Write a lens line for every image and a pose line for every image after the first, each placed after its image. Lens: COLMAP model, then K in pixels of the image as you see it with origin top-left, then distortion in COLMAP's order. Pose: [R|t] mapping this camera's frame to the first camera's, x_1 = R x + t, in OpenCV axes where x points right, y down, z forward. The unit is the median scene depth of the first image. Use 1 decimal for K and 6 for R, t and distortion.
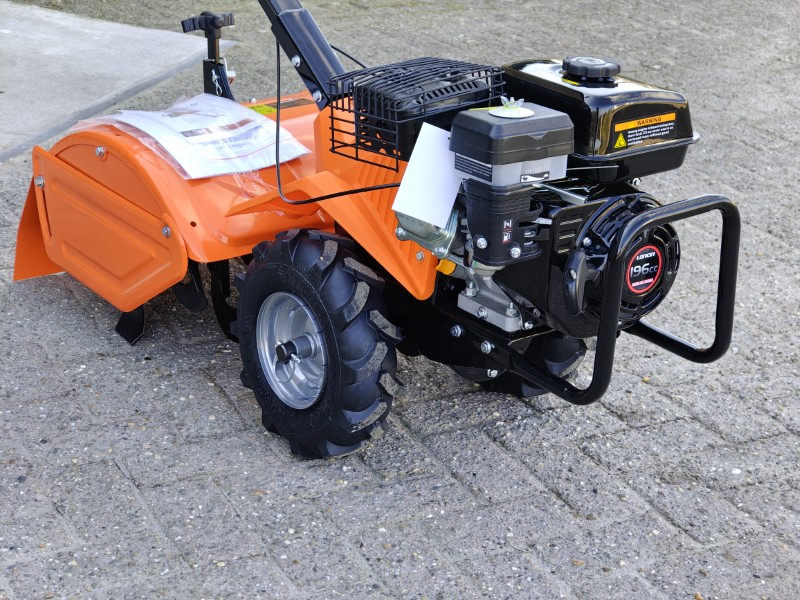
lens RADIAL K [[1710.7, 0, 400.0], [0, 1710.7, 300.0], [0, 0, 1]] dist [0.149716, -0.028684]
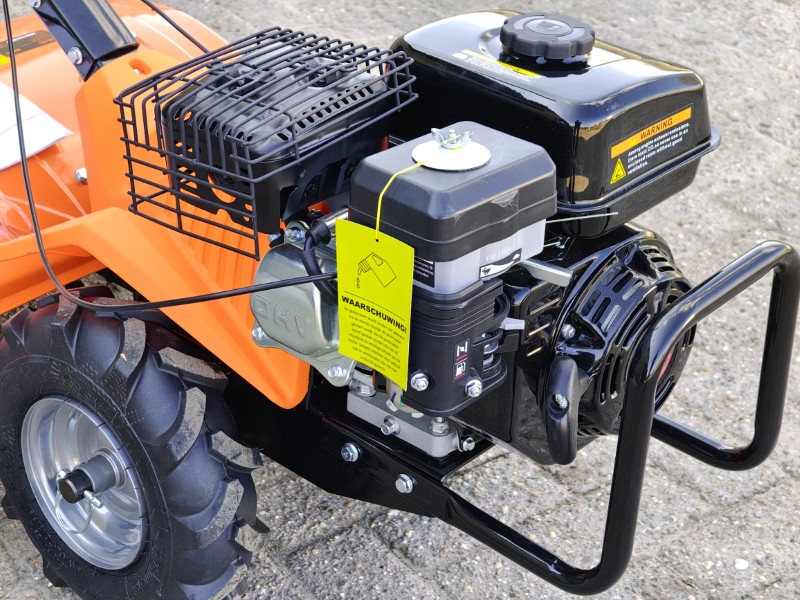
lens RADIAL K [[1710.7, 0, 400.0], [0, 1710.7, 300.0], [0, 0, 1]] dist [0.149716, -0.028684]
pose [[0.983388, -0.098674, 0.152355, -0.040092], [0.074641, 0.984914, 0.156116, -0.134849], [-0.165461, -0.142151, 0.975918, 0.378554]]
